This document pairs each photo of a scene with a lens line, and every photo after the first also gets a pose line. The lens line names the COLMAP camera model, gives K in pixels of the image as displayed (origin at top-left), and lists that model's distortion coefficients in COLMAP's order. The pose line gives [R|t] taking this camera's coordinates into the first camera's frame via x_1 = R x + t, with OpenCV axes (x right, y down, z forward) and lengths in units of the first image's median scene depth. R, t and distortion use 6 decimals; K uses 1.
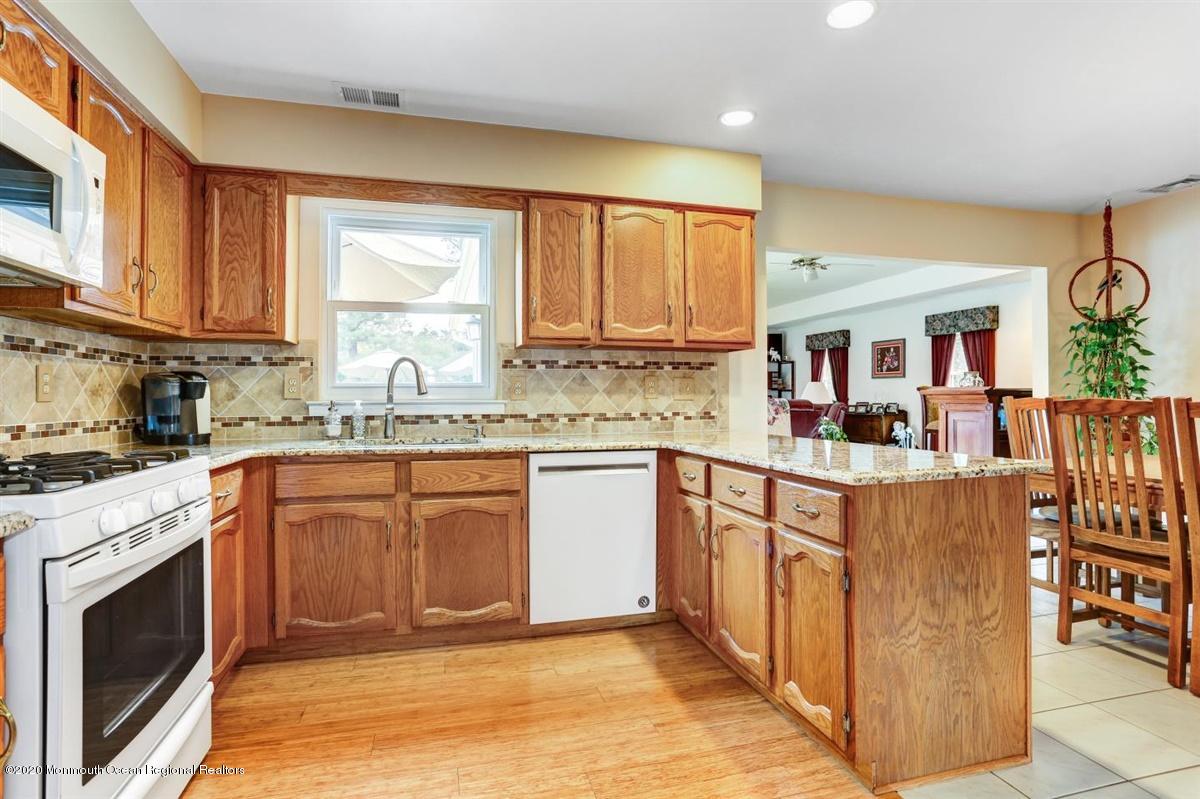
lens RADIAL K [[596.5, 0, 595.3], [0, 596.5, 393.9], [0, 0, 1]] dist [-0.033176, 0.013697]
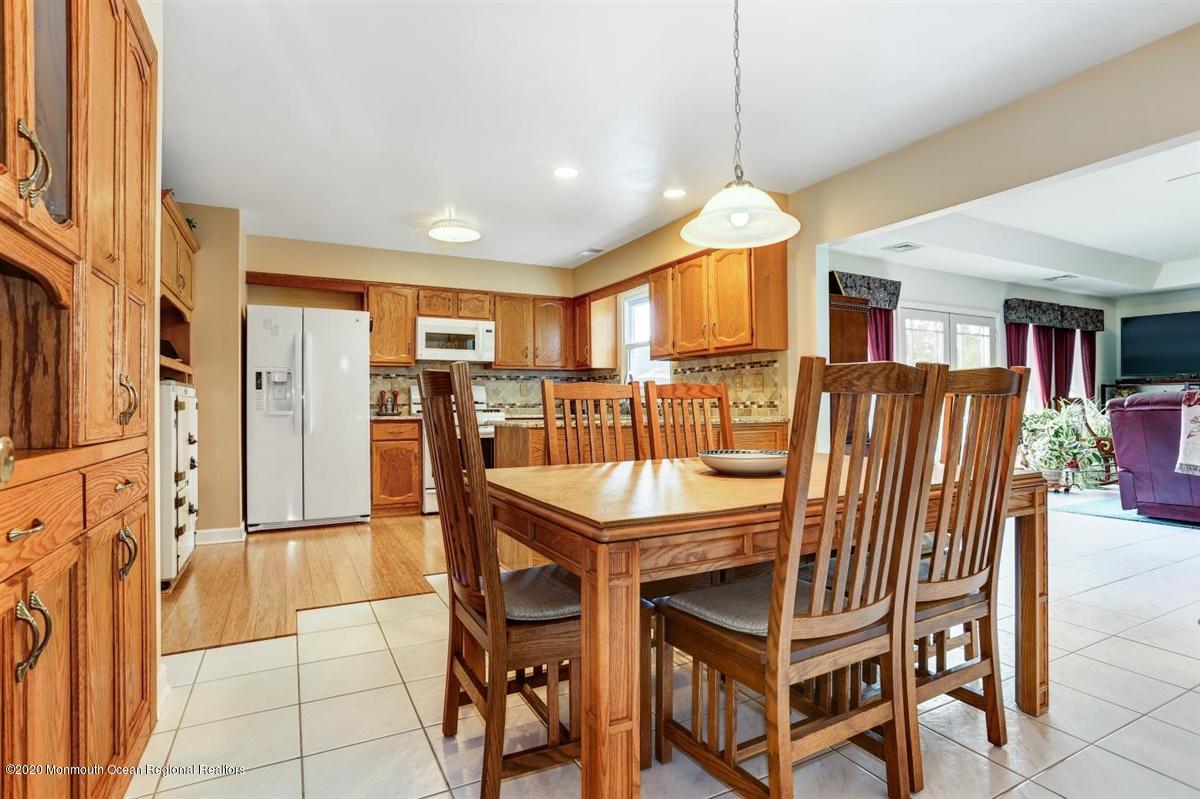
lens RADIAL K [[596.5, 0, 592.9], [0, 596.5, 395.6], [0, 0, 1]] dist [-0.033176, 0.013697]
pose [[0.216925, -0.010985, -0.976126, 1.334936], [0.010978, 0.999901, -0.008813, 0.025951], [0.976127, -0.008804, 0.217024, 0.408934]]
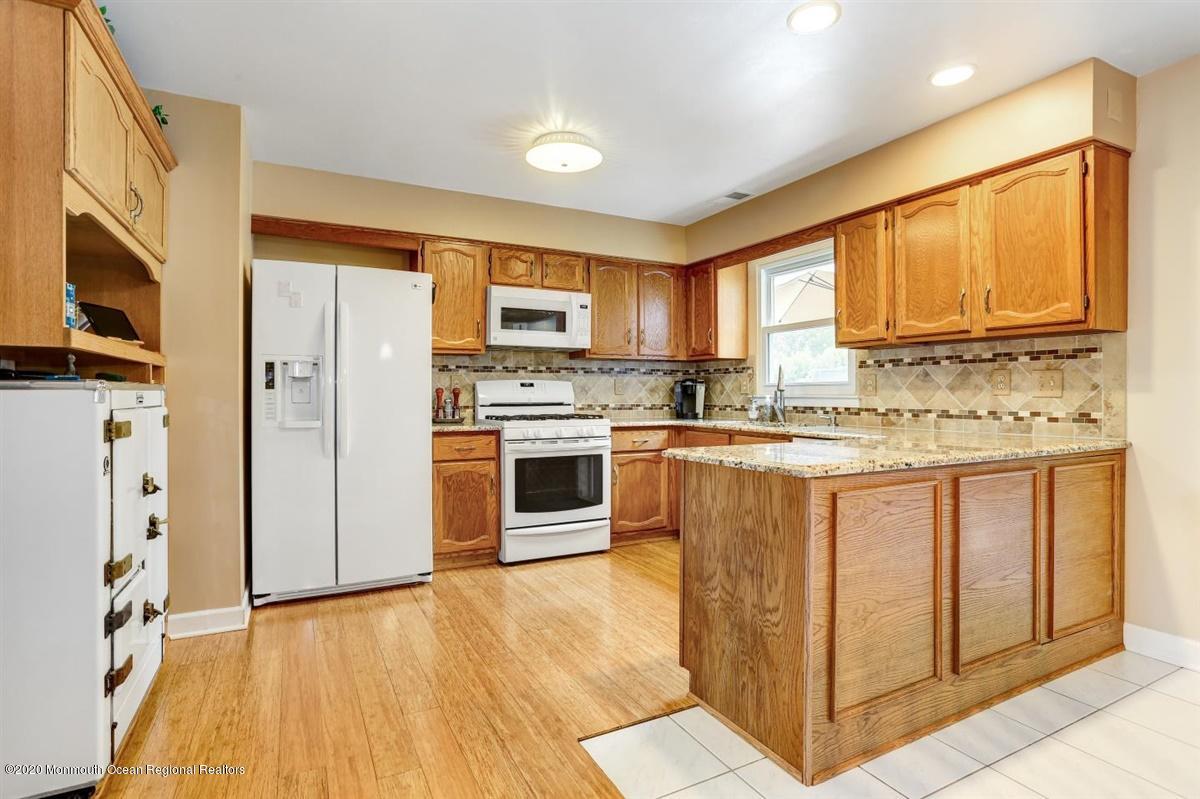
lens RADIAL K [[596.5, 0, 597.9], [0, 596.5, 389.2], [0, 0, 1]] dist [-0.033176, 0.013697]
pose [[0.214797, -0.003105, -0.976654, 0.822203], [0.005906, 0.999981, -0.001880, -0.002948], [0.976641, -0.005364, 0.214811, 0.246797]]
